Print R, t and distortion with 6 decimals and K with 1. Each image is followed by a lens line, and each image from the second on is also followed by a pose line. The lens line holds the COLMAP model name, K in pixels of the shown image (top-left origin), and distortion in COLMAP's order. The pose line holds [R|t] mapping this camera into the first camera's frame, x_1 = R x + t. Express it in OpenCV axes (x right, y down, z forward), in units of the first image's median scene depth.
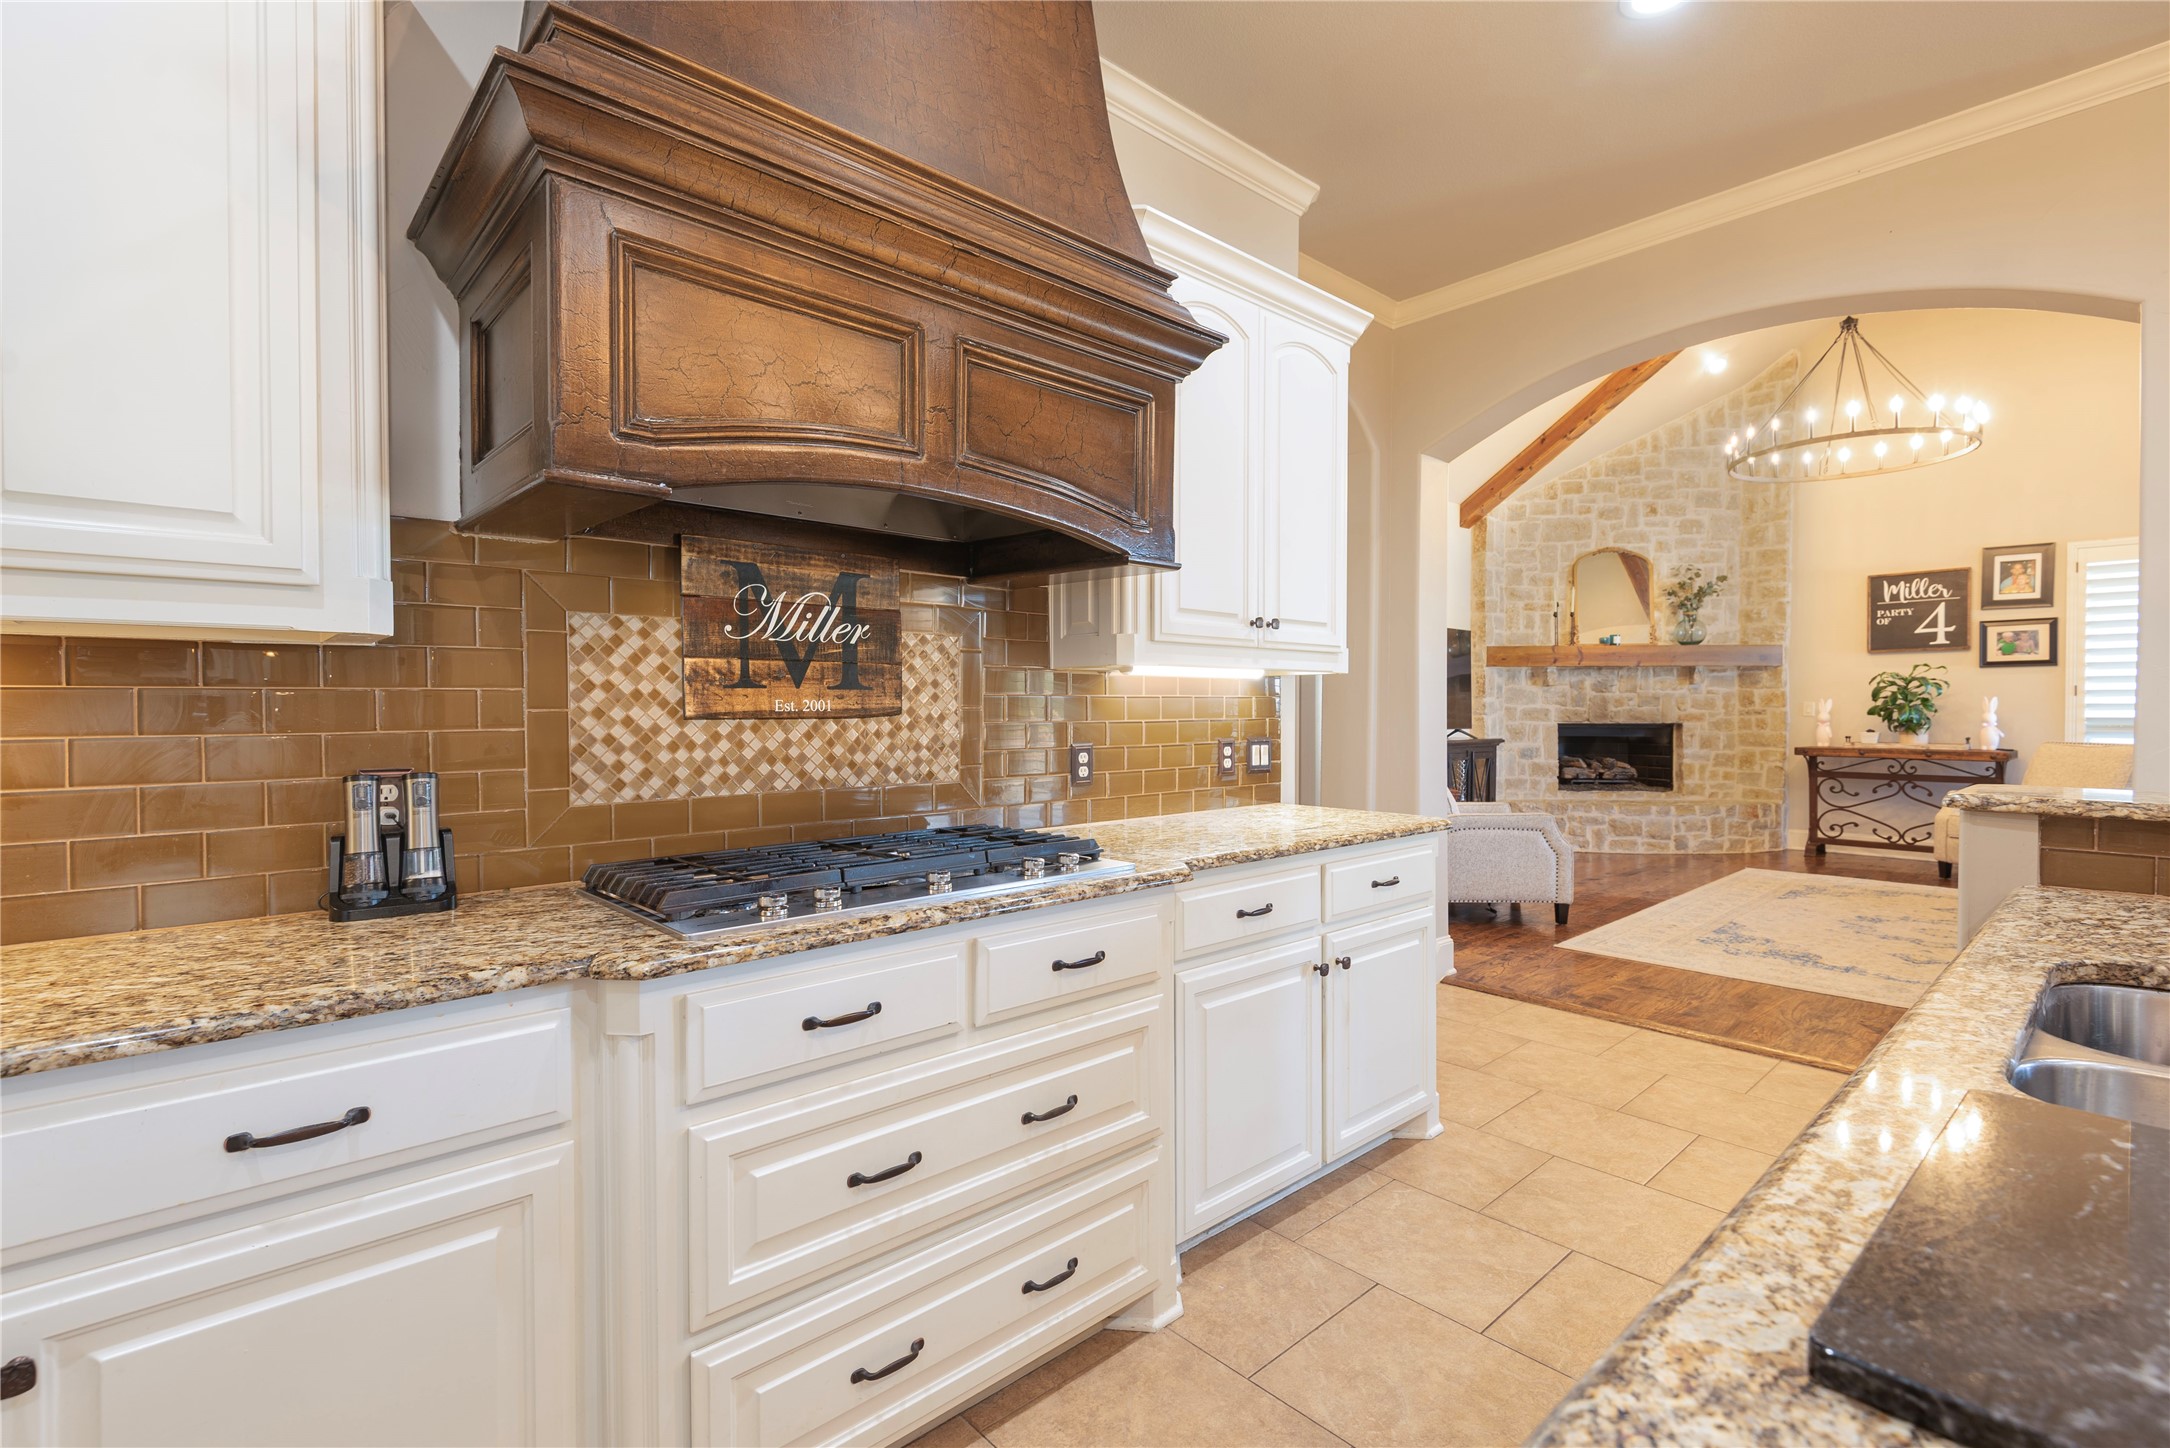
lens RADIAL K [[977.0, 0, 1084.1], [0, 977.0, 721.9], [0, 0, 1]] dist [0.046754, -0.036915]
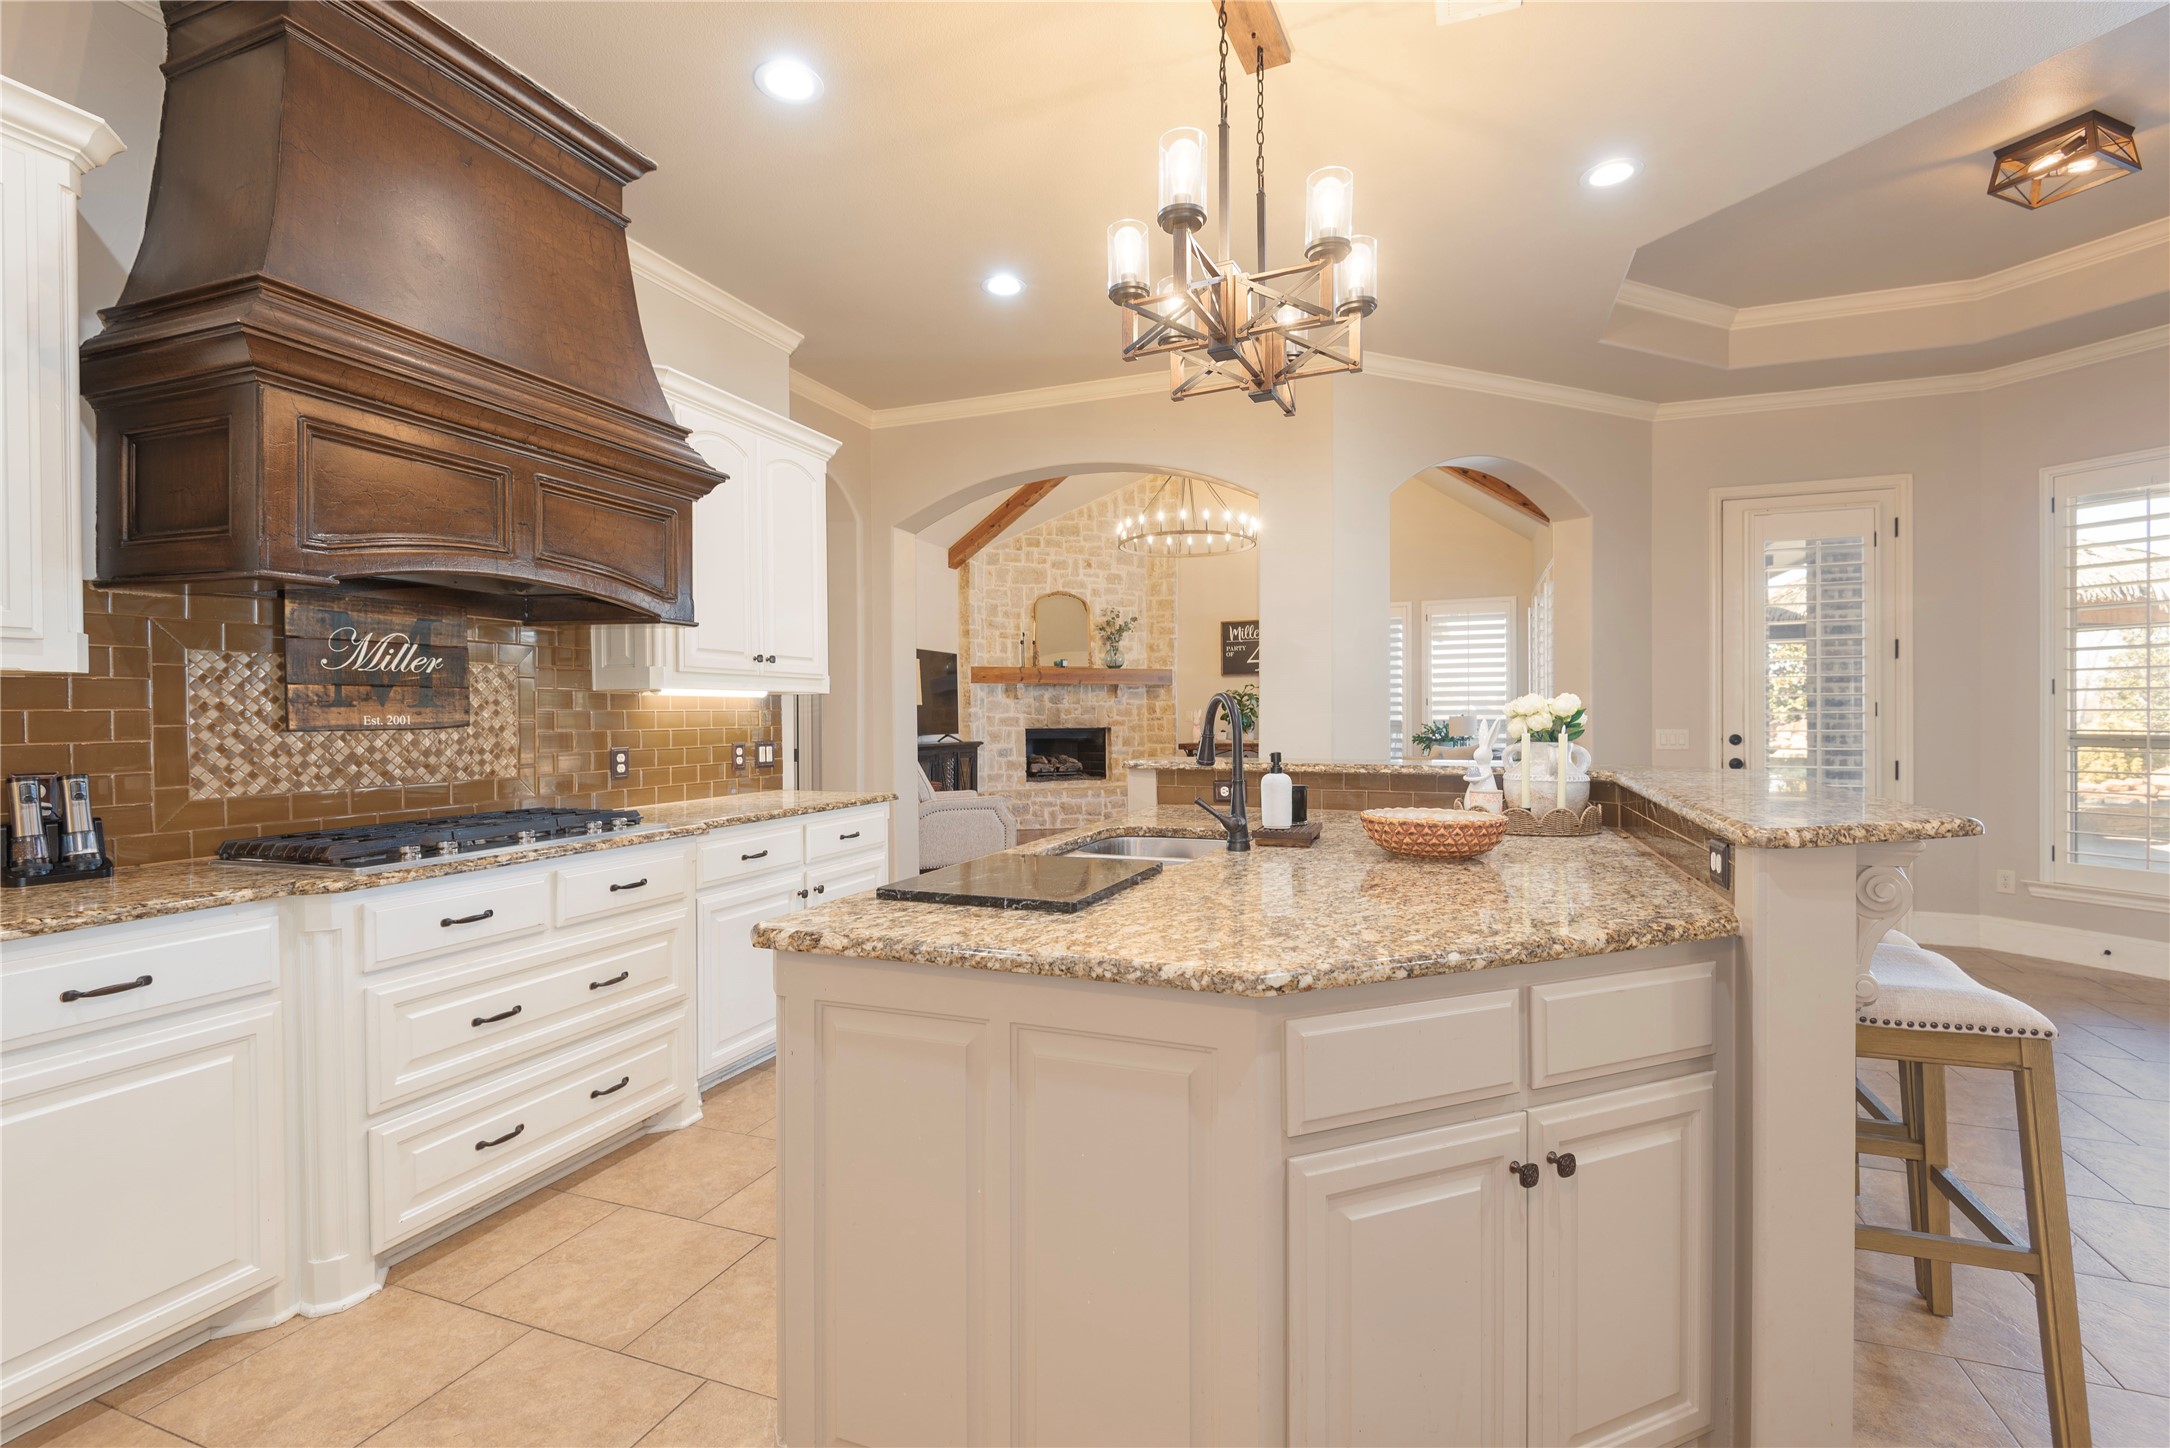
lens RADIAL K [[977.0, 0, 1084.1], [0, 977.0, 721.9], [0, 0, 1]] dist [0.046754, -0.036915]
pose [[0.893544, -0.008997, 0.448886, -0.014306], [0.013022, 0.999898, -0.005882, 0.001528], [-0.448787, 0.011102, 0.893570, -0.171023]]
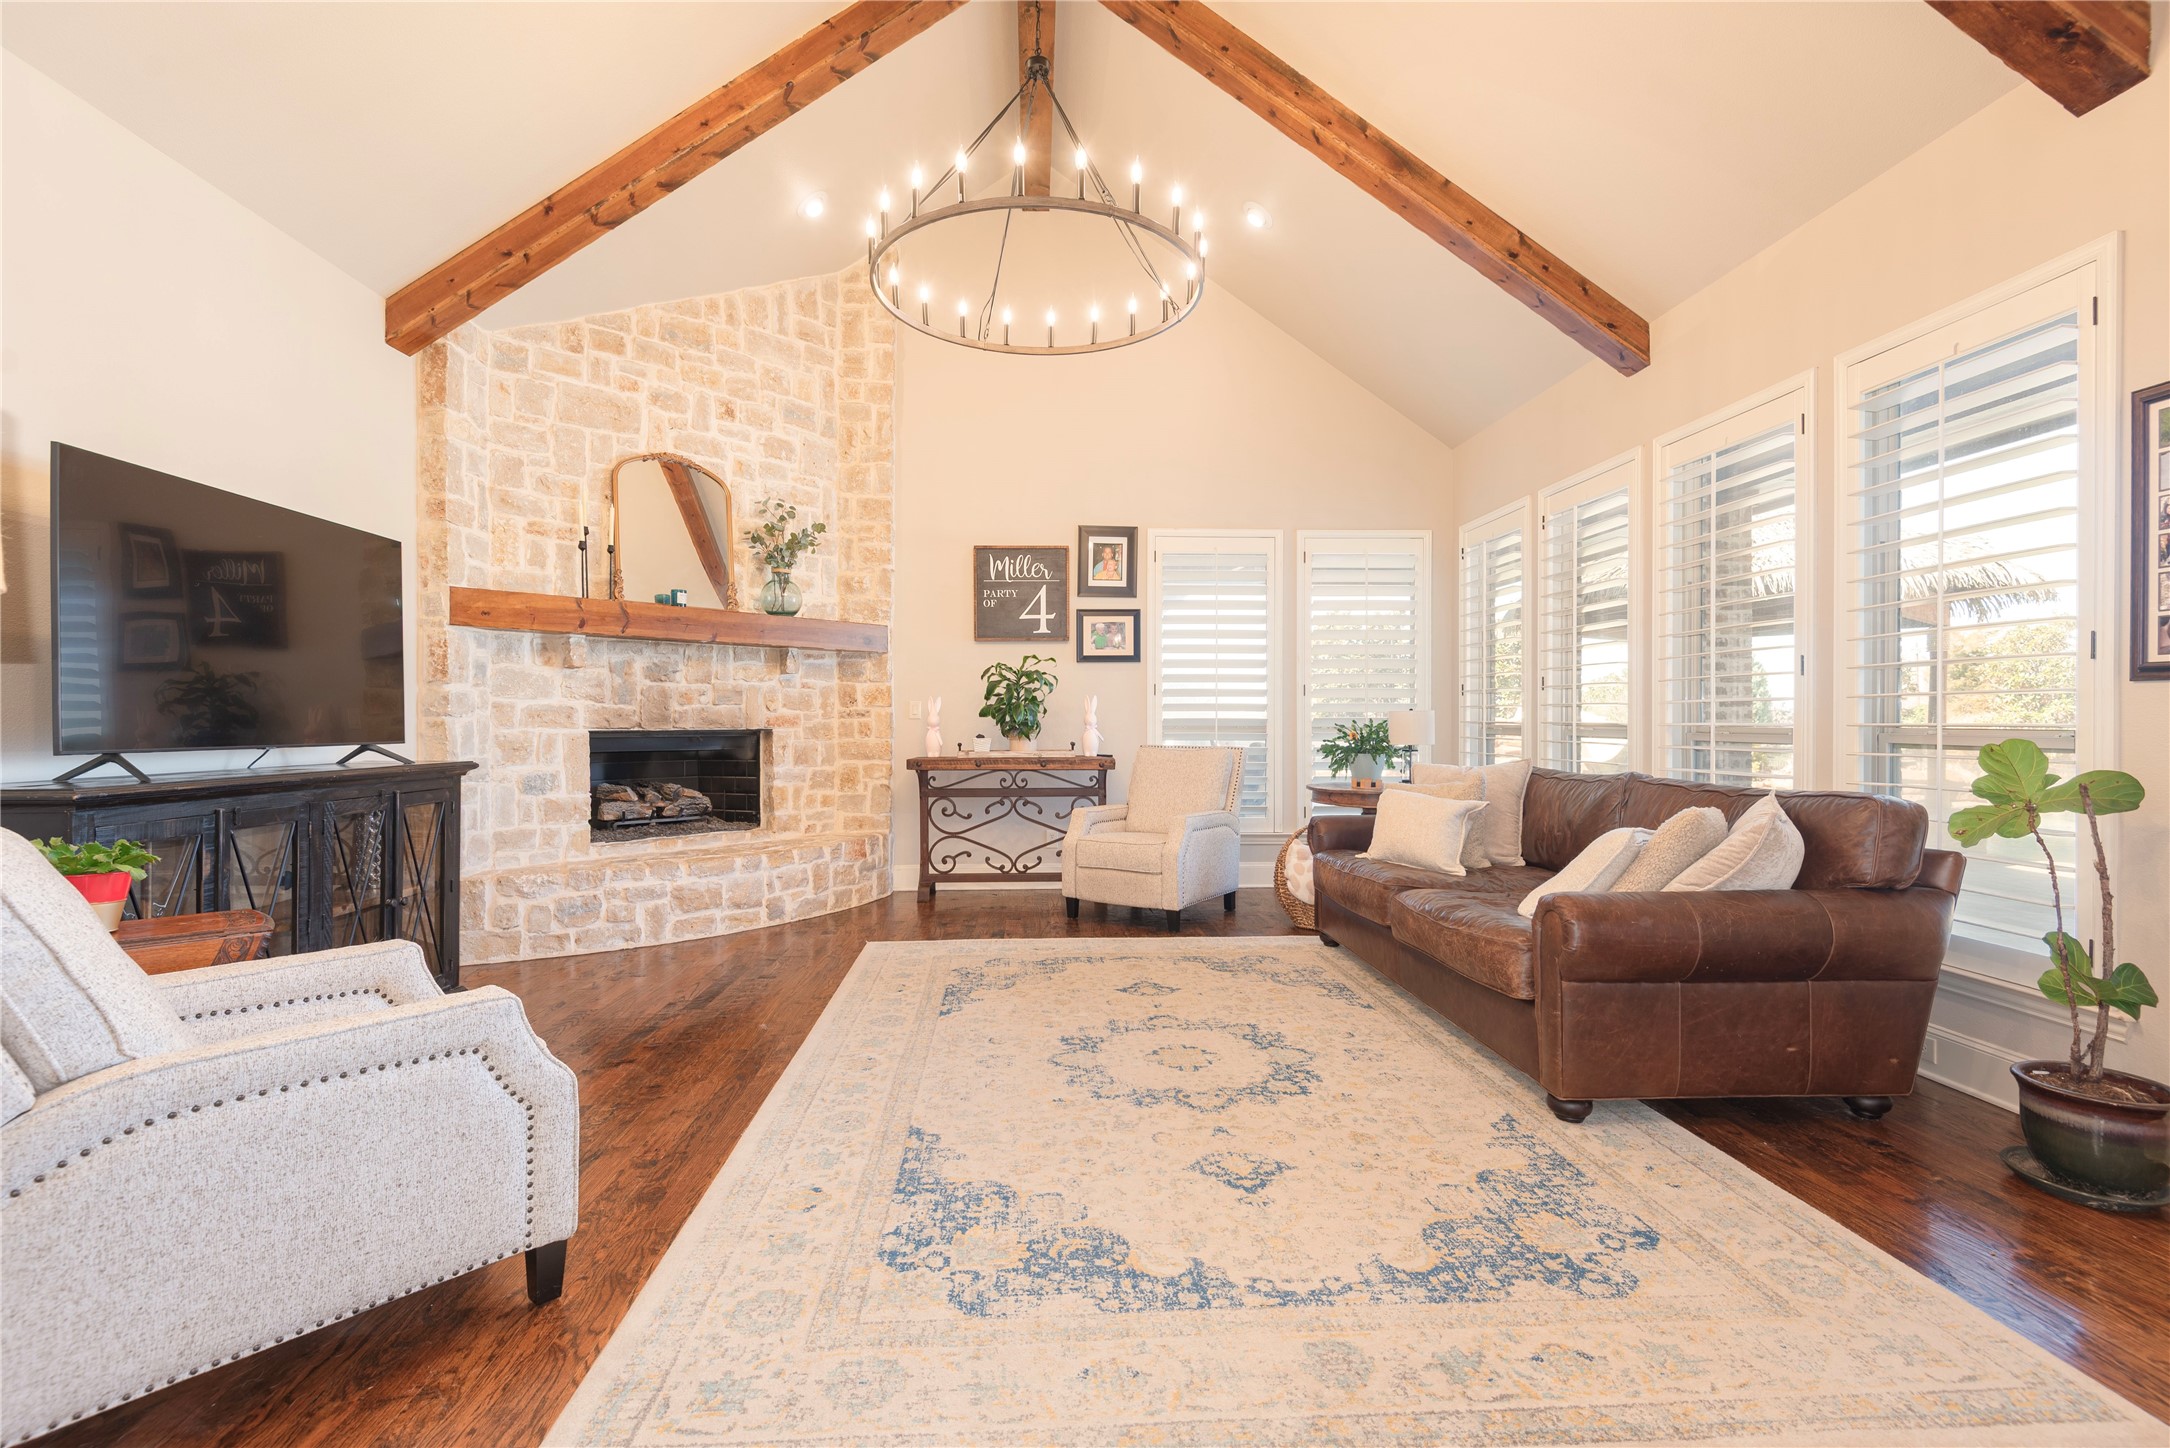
lens RADIAL K [[977.0, 0, 1084.1], [0, 977.0, 721.9], [0, 0, 1]] dist [0.046754, -0.036915]
pose [[0.632005, -0.001805, 0.774962, 0.238712], [0.010948, 0.999918, -0.006600, 0.003474], [-0.774887, 0.012656, 0.631973, 0.450035]]
